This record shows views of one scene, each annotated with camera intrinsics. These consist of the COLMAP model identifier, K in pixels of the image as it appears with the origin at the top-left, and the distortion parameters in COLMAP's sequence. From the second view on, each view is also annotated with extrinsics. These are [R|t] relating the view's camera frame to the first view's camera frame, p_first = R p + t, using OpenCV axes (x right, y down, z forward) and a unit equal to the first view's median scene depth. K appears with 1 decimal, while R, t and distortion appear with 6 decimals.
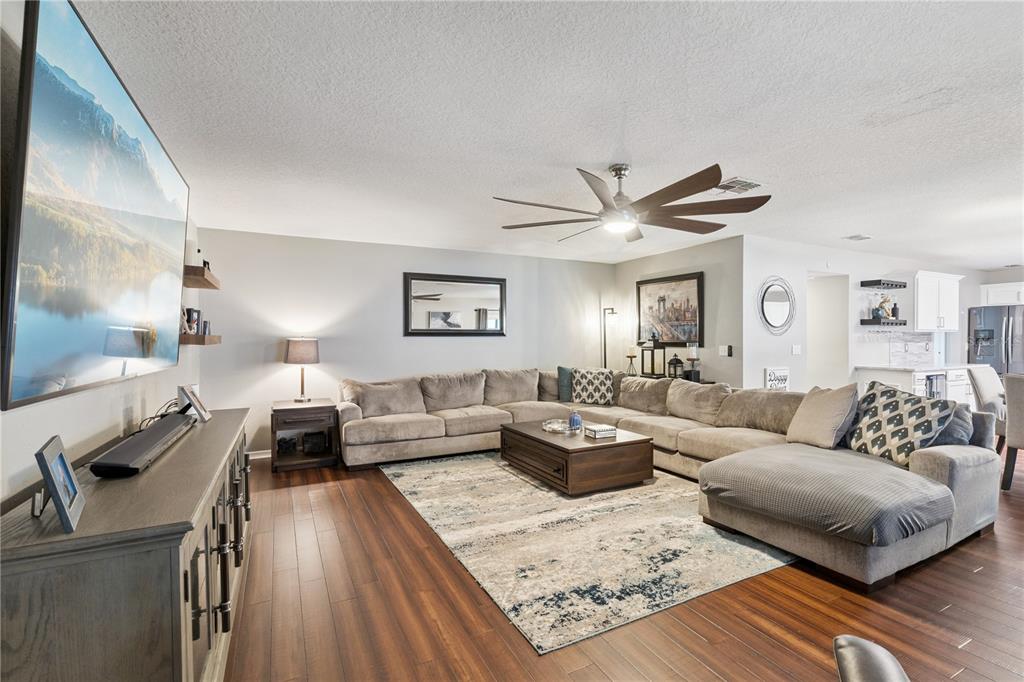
lens RADIAL K [[465.6, 0, 512.0], [0, 465.6, 342.1], [0, 0, 1]] dist [-0.003311, 0.000843]
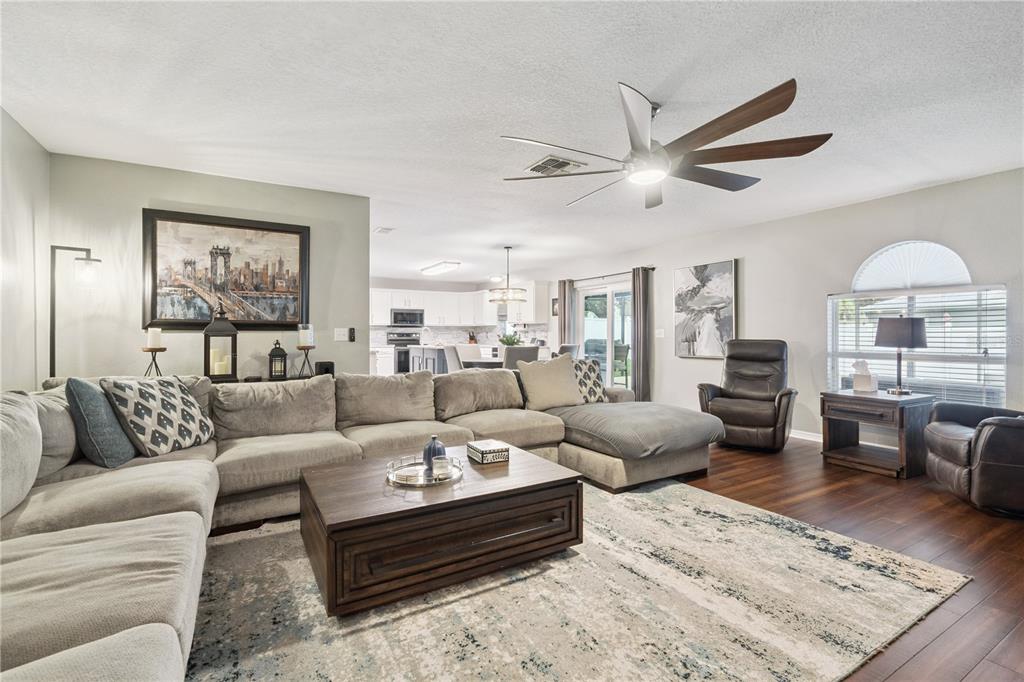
lens RADIAL K [[465.6, 0, 511.5], [0, 465.6, 335.8], [0, 0, 1]] dist [-0.003311, 0.000843]
pose [[-0.058601, 0.000847, 0.998281, -0.606523], [0.008081, 0.999967, -0.000374, 0.039531], [-0.998249, 0.008046, -0.058606, 1.312441]]
